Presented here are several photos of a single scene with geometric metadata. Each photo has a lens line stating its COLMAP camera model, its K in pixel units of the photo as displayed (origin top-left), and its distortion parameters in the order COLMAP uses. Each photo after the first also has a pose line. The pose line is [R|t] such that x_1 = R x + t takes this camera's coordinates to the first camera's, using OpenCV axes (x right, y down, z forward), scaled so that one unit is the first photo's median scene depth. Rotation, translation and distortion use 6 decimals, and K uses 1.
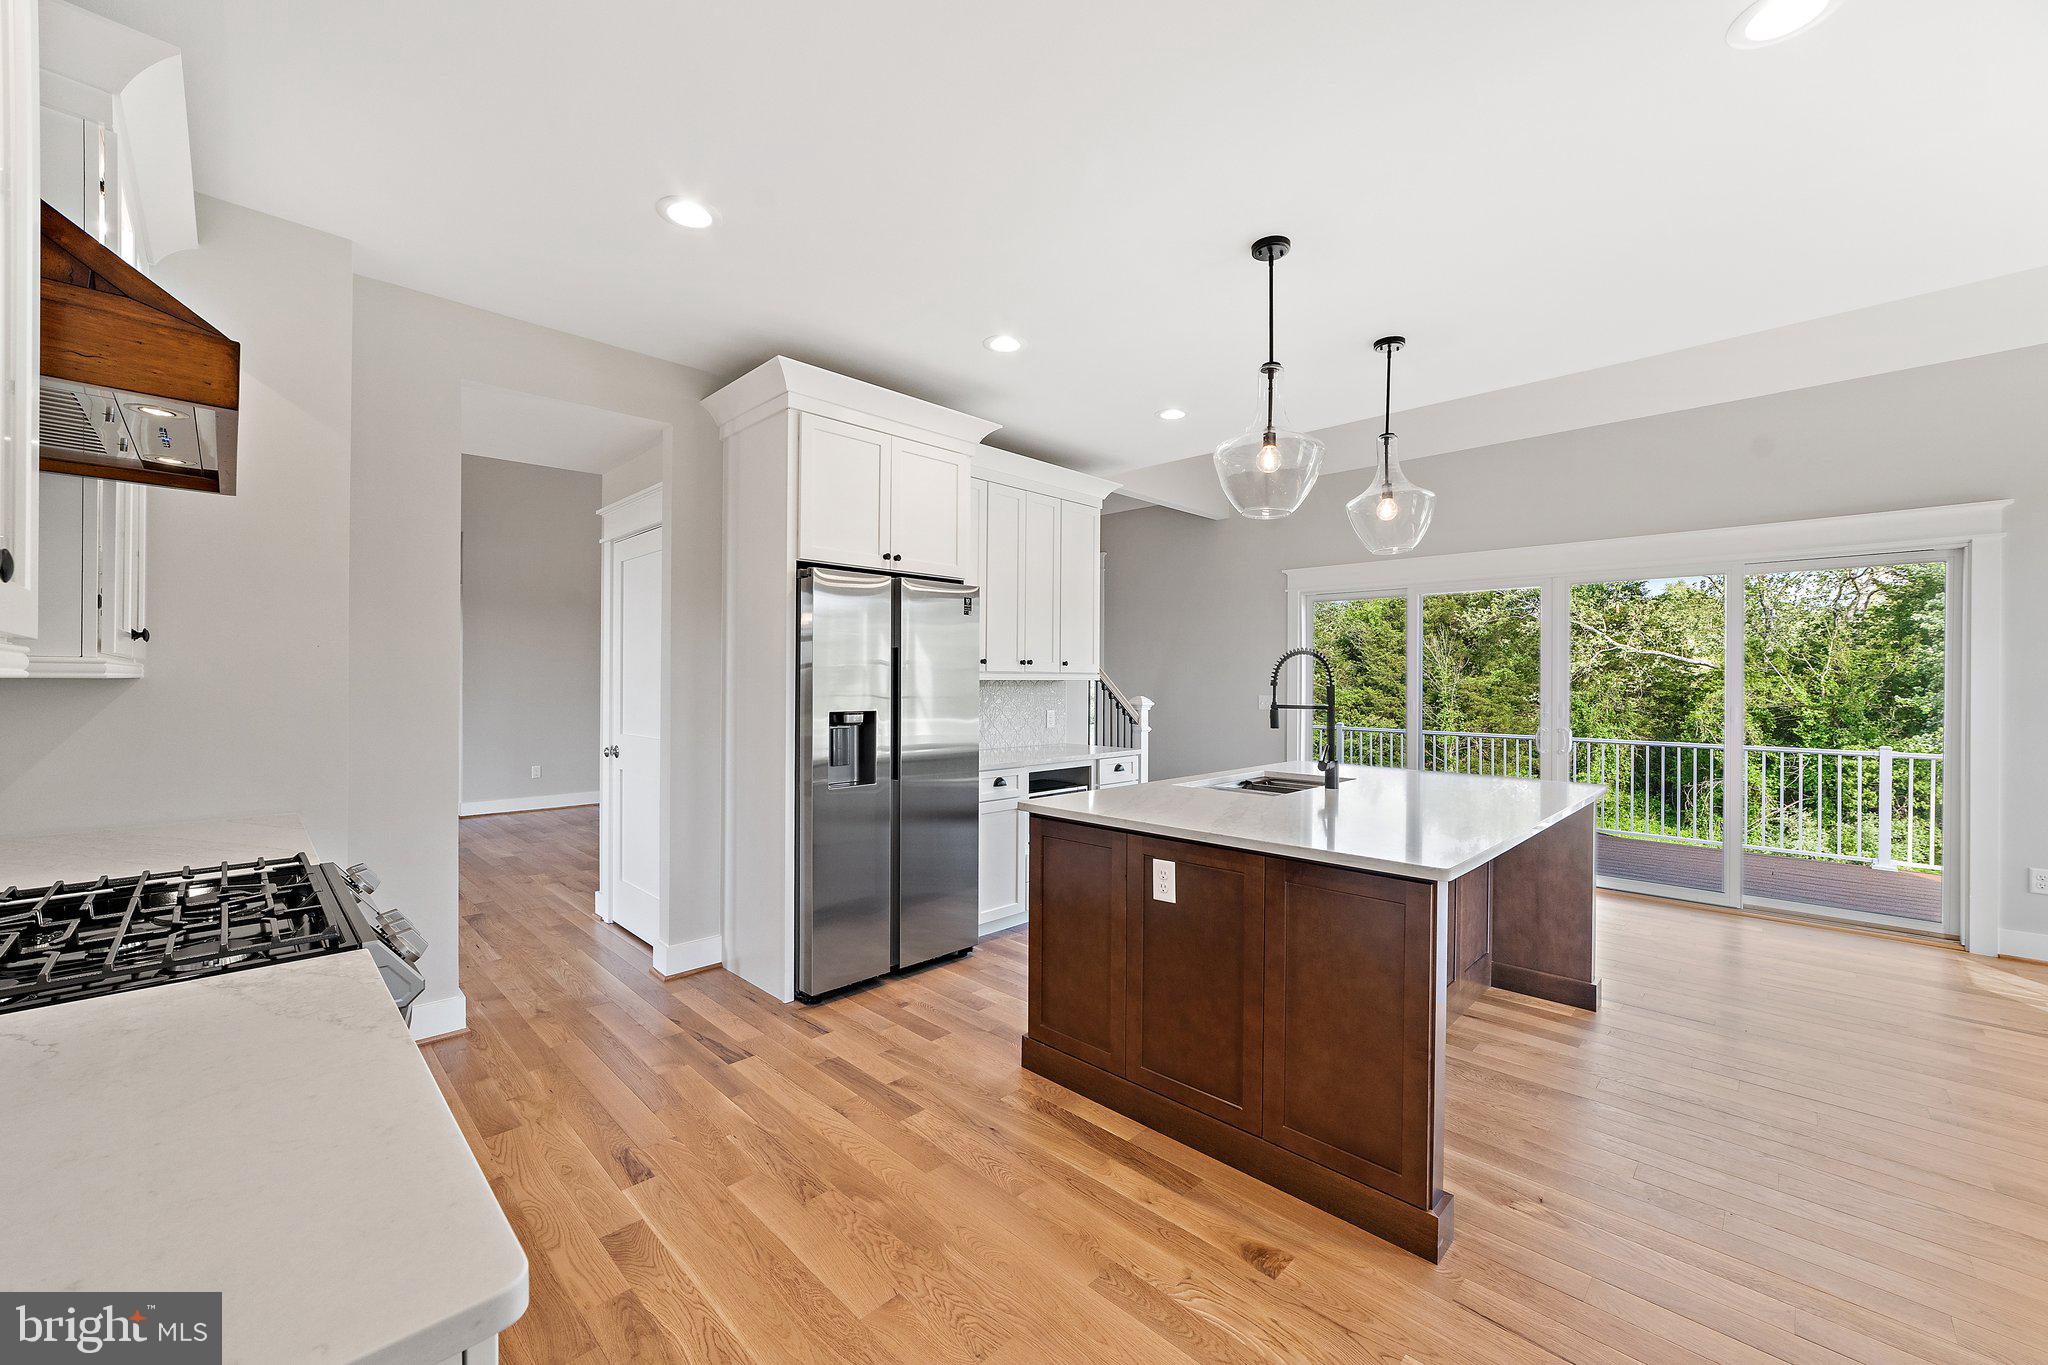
lens RADIAL K [[794.9, 0, 1034.0], [0, 794.9, 680.8], [0, 0, 1]] dist [-0.002323, -0.000136]
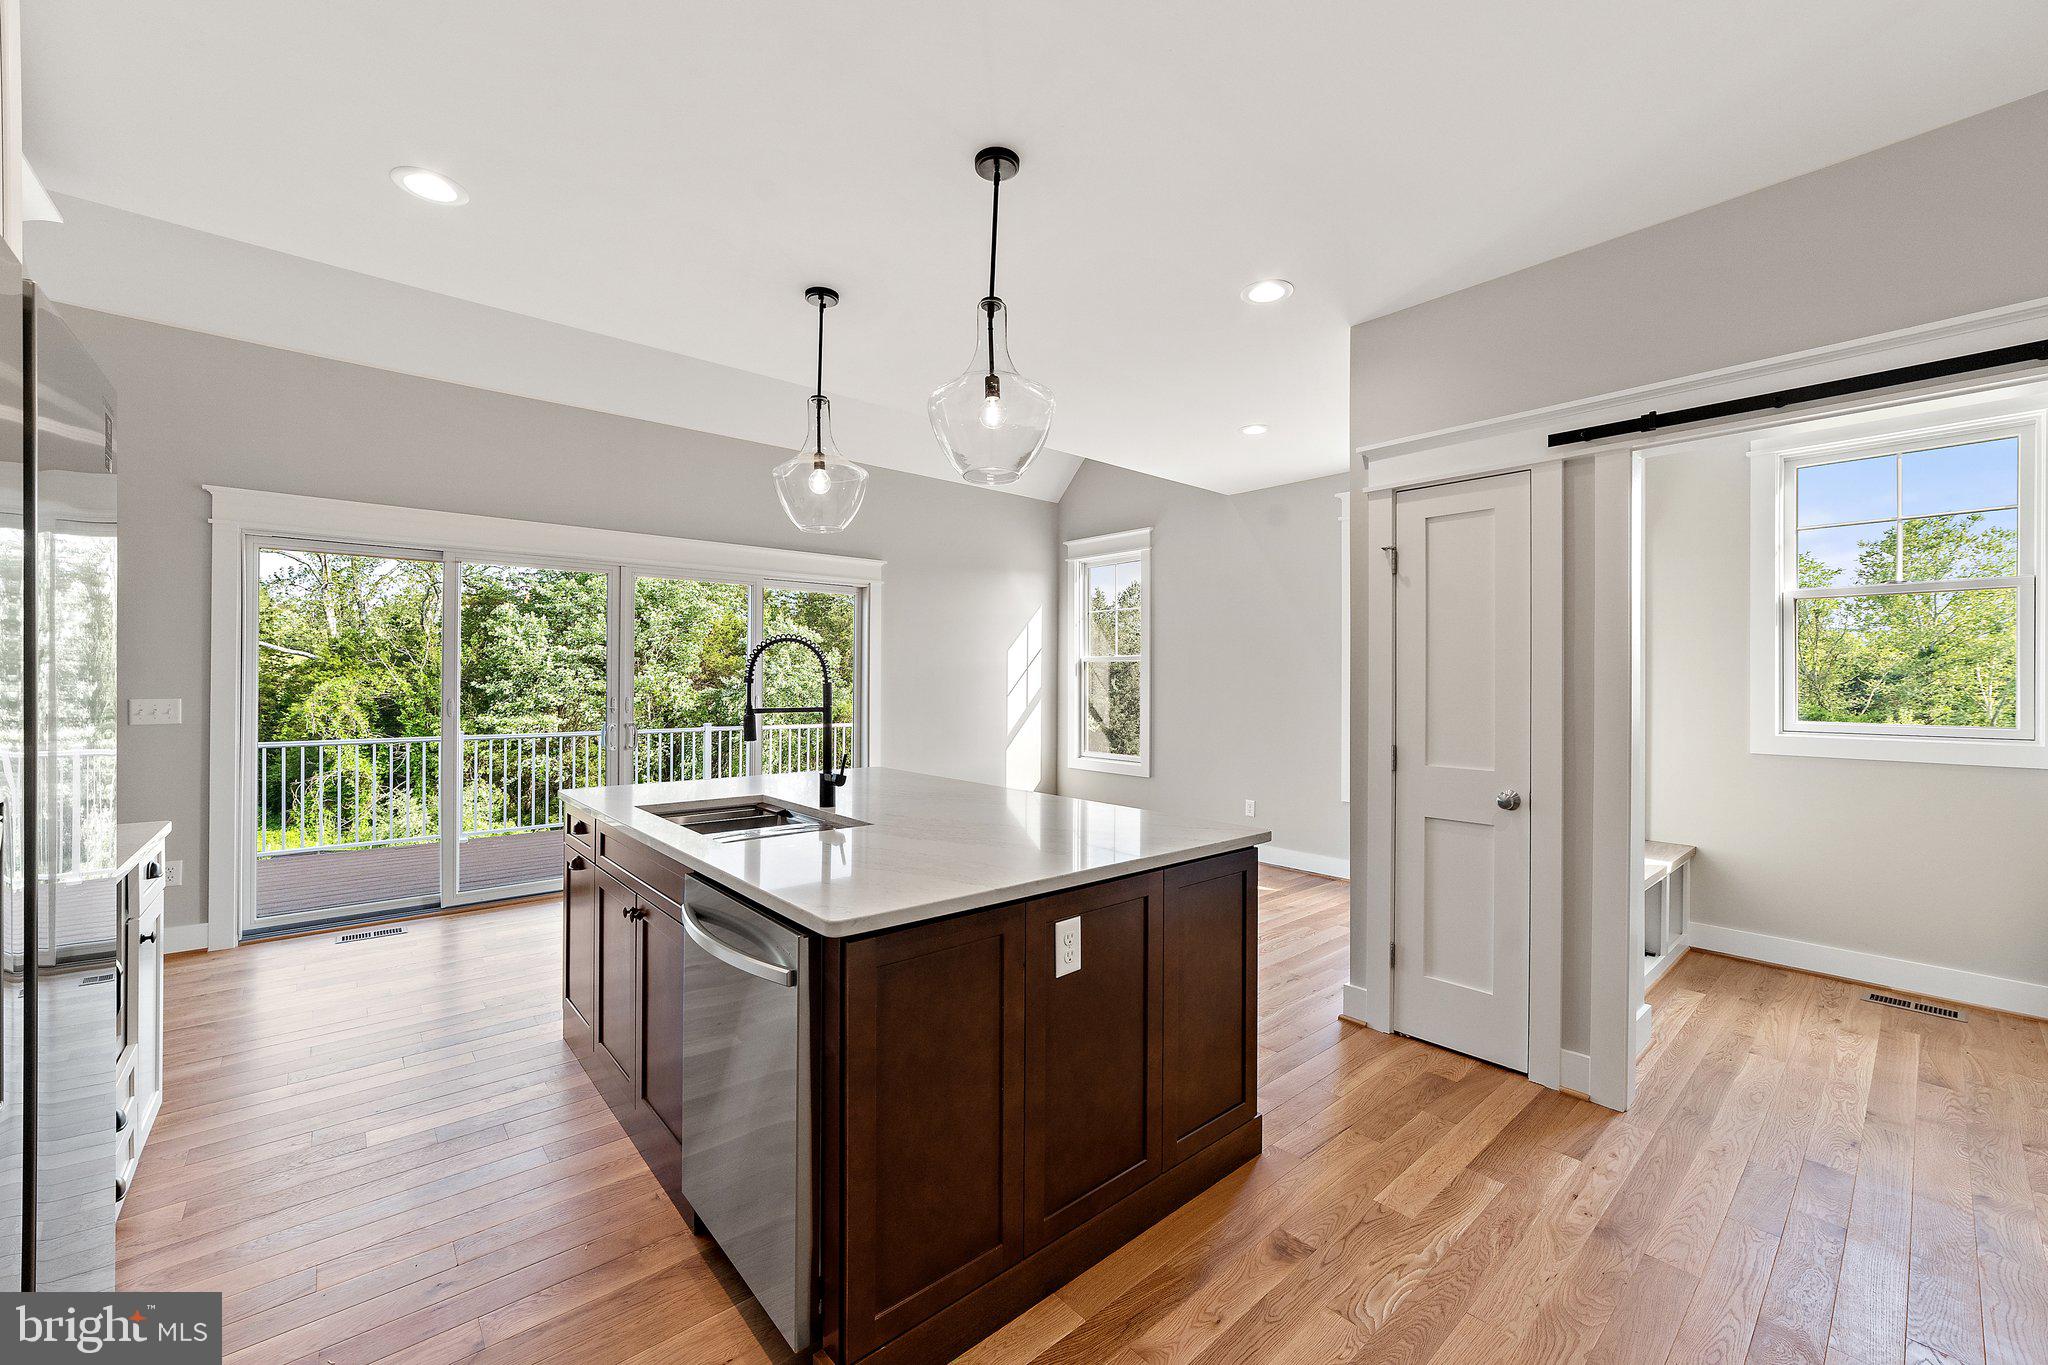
lens RADIAL K [[800.9, 0, 1015.5], [0, 800.9, 673.3], [0, 0, 1]] dist [-0.011282, 0.000367]
pose [[0.092355, 0.000195, 0.995726, -0.396356], [-0.001906, 0.999998, -0.000019, -0.003055], [-0.995724, -0.001897, 0.092355, 0.658055]]
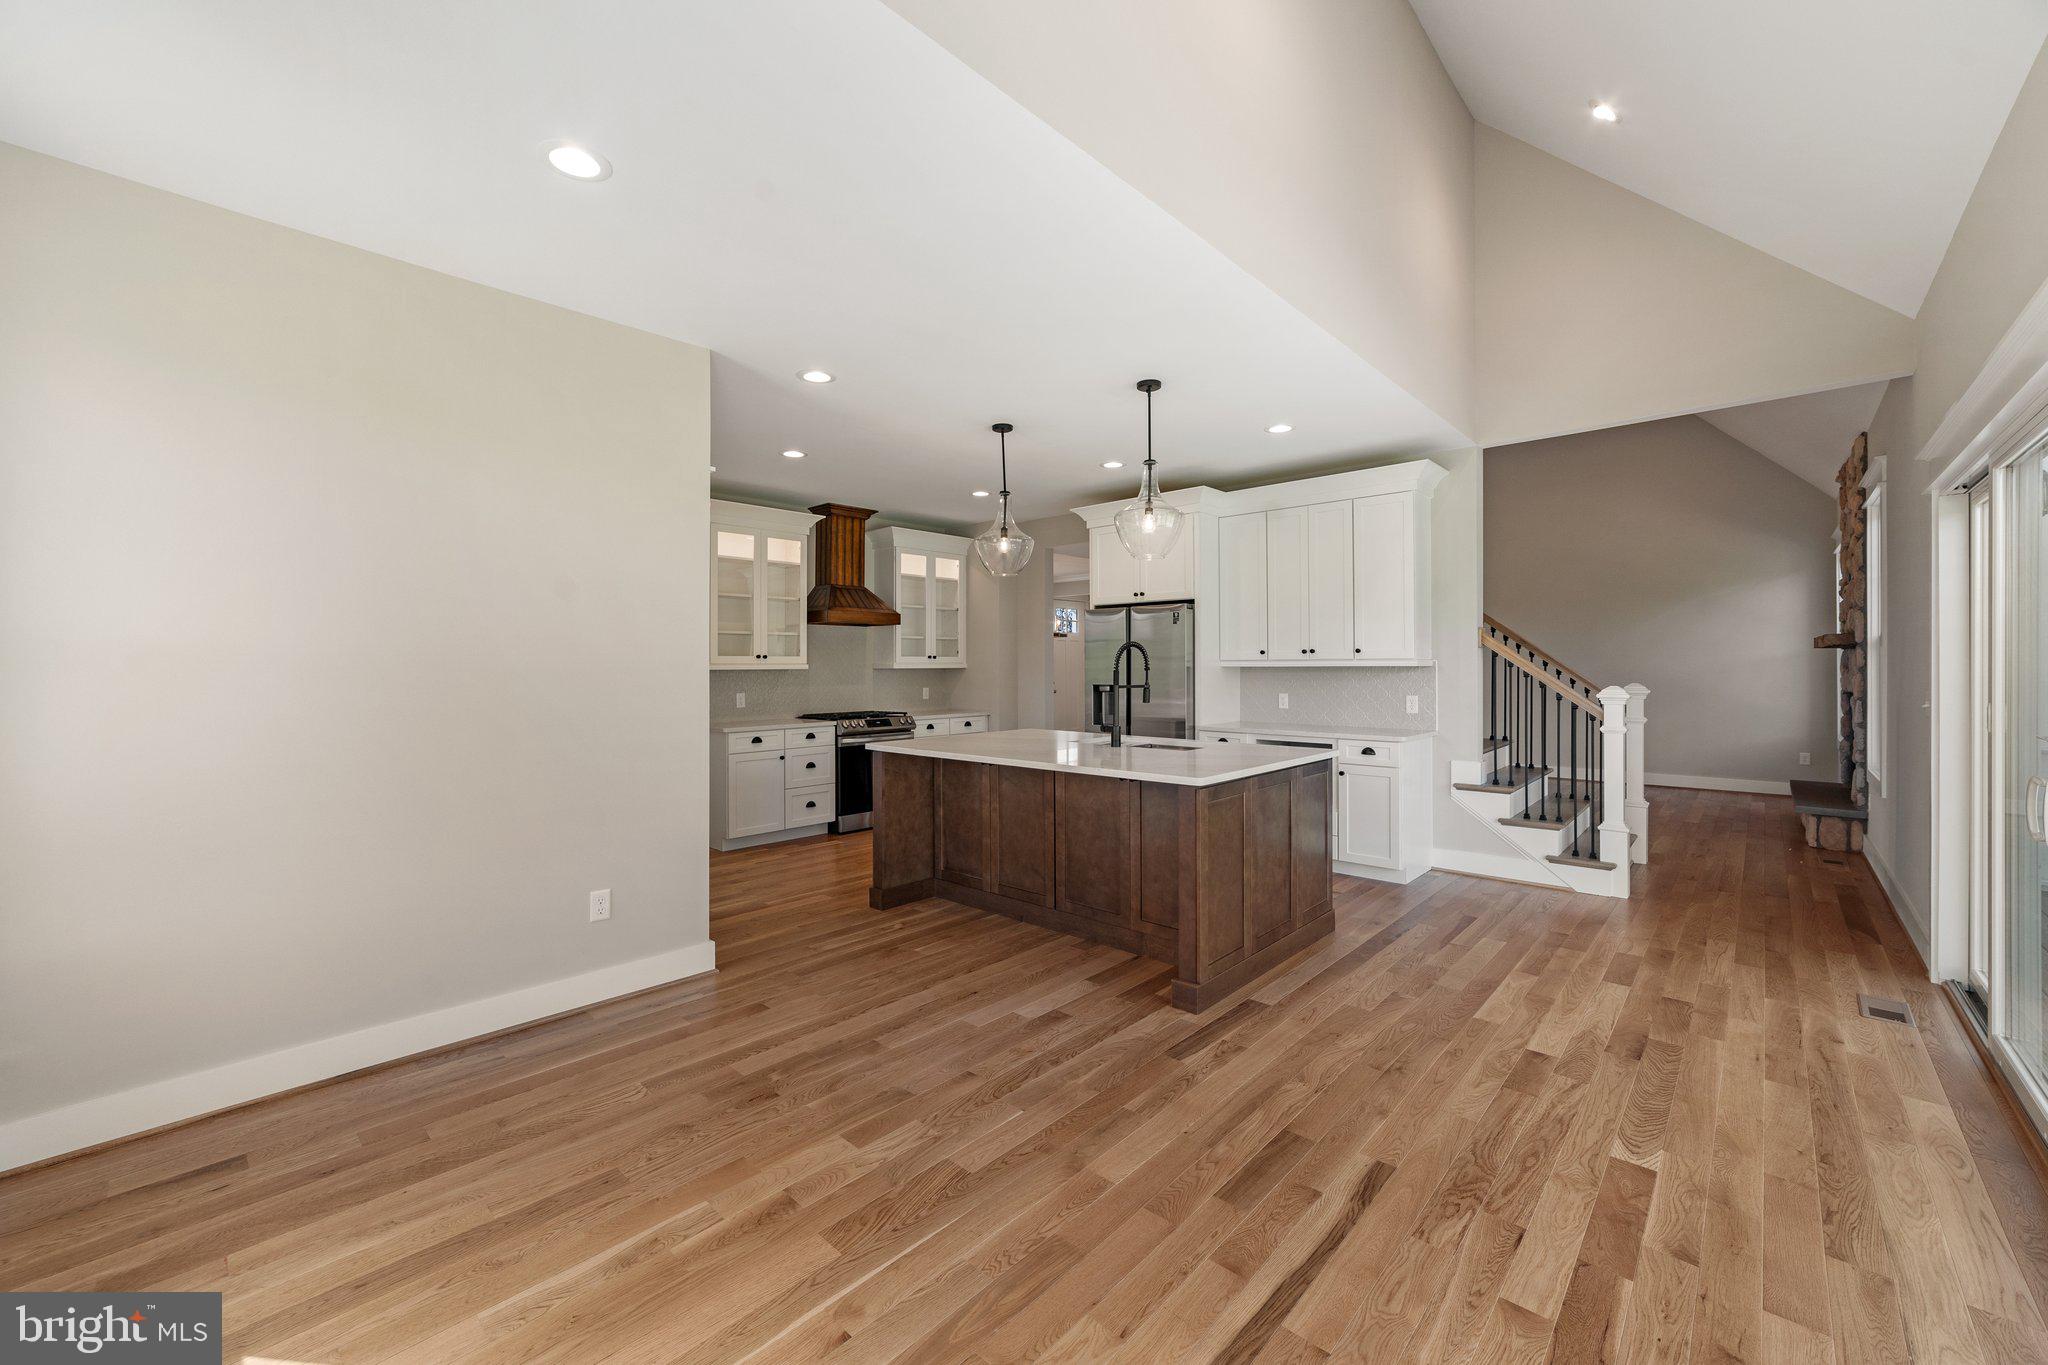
lens RADIAL K [[803.6, 0, 1021.3], [0, 803.6, 660.4], [0, 0, 1]] dist [-0.018424, 0.000442]
pose [[0.015848, -0.013272, -0.999786, 1.550427], [0.000758, 0.999912, -0.013261, 0.007170], [0.999874, -0.000548, 0.015857, 0.741734]]
